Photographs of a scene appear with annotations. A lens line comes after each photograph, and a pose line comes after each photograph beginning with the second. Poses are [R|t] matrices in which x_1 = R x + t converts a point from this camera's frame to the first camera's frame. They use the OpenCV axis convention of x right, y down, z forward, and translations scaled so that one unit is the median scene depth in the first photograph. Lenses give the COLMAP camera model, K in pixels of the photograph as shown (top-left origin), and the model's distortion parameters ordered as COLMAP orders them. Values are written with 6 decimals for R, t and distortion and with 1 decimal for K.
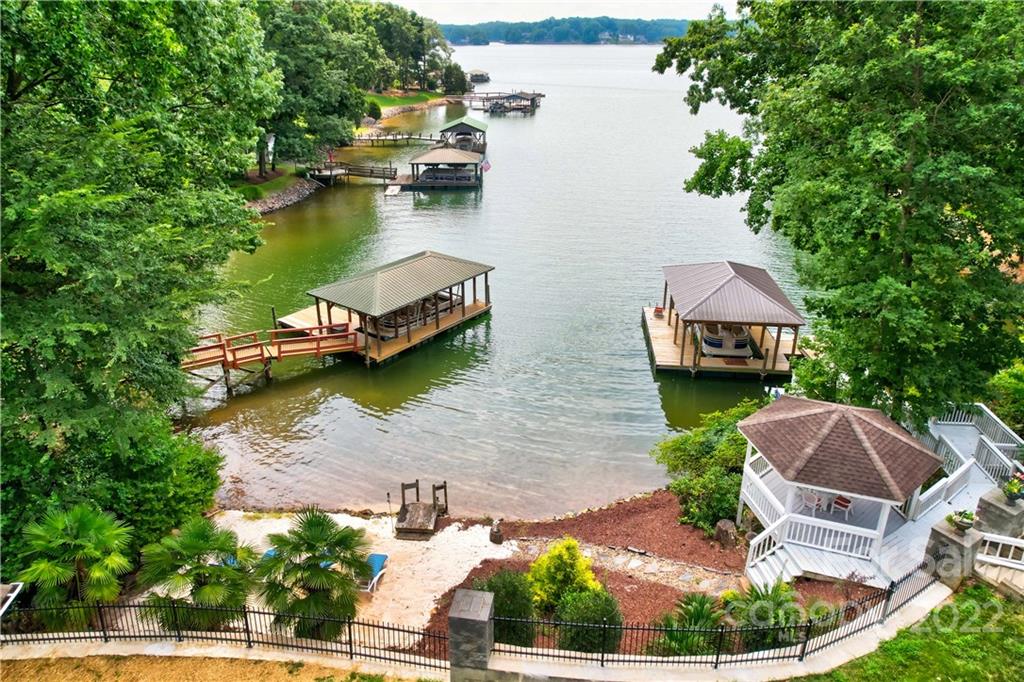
lens RADIAL K [[707.0, 0, 512.5], [0, 707.0, 357.7], [0, 0, 1]] dist [-0.057138, 0.049178]
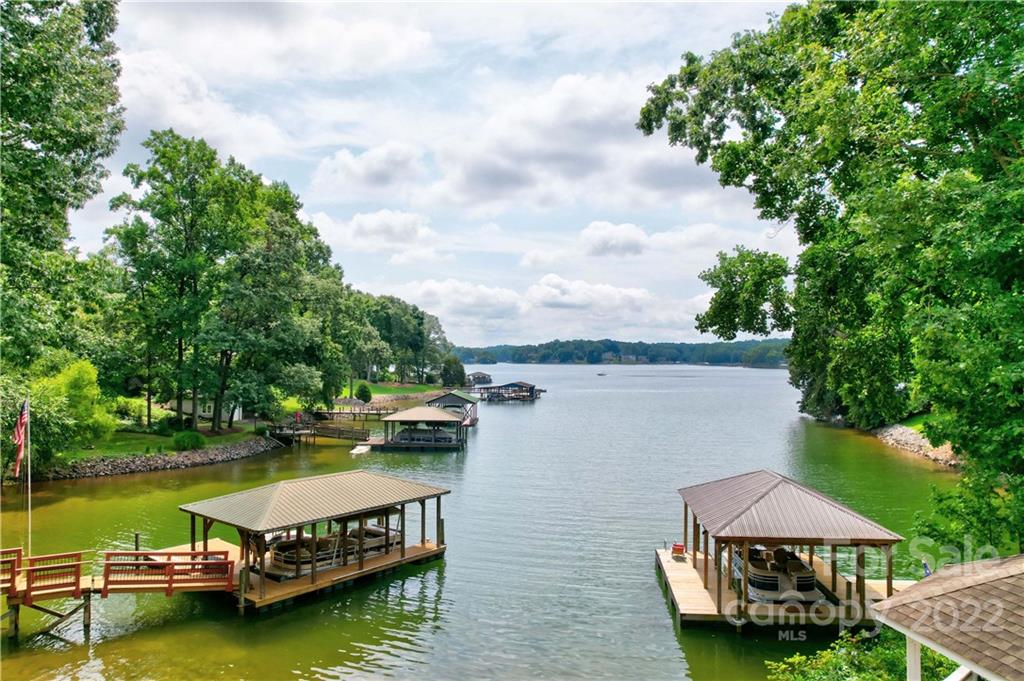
lens RADIAL K [[707.0, 0, 512.5], [0, 707.0, 357.2], [0, 0, 1]] dist [-0.057138, 0.049178]
pose [[0.999752, 0.006400, -0.021327, 0.055085], [-0.015385, 0.890937, -0.453866, 0.081773], [0.016096, 0.454082, 0.890814, 0.281552]]
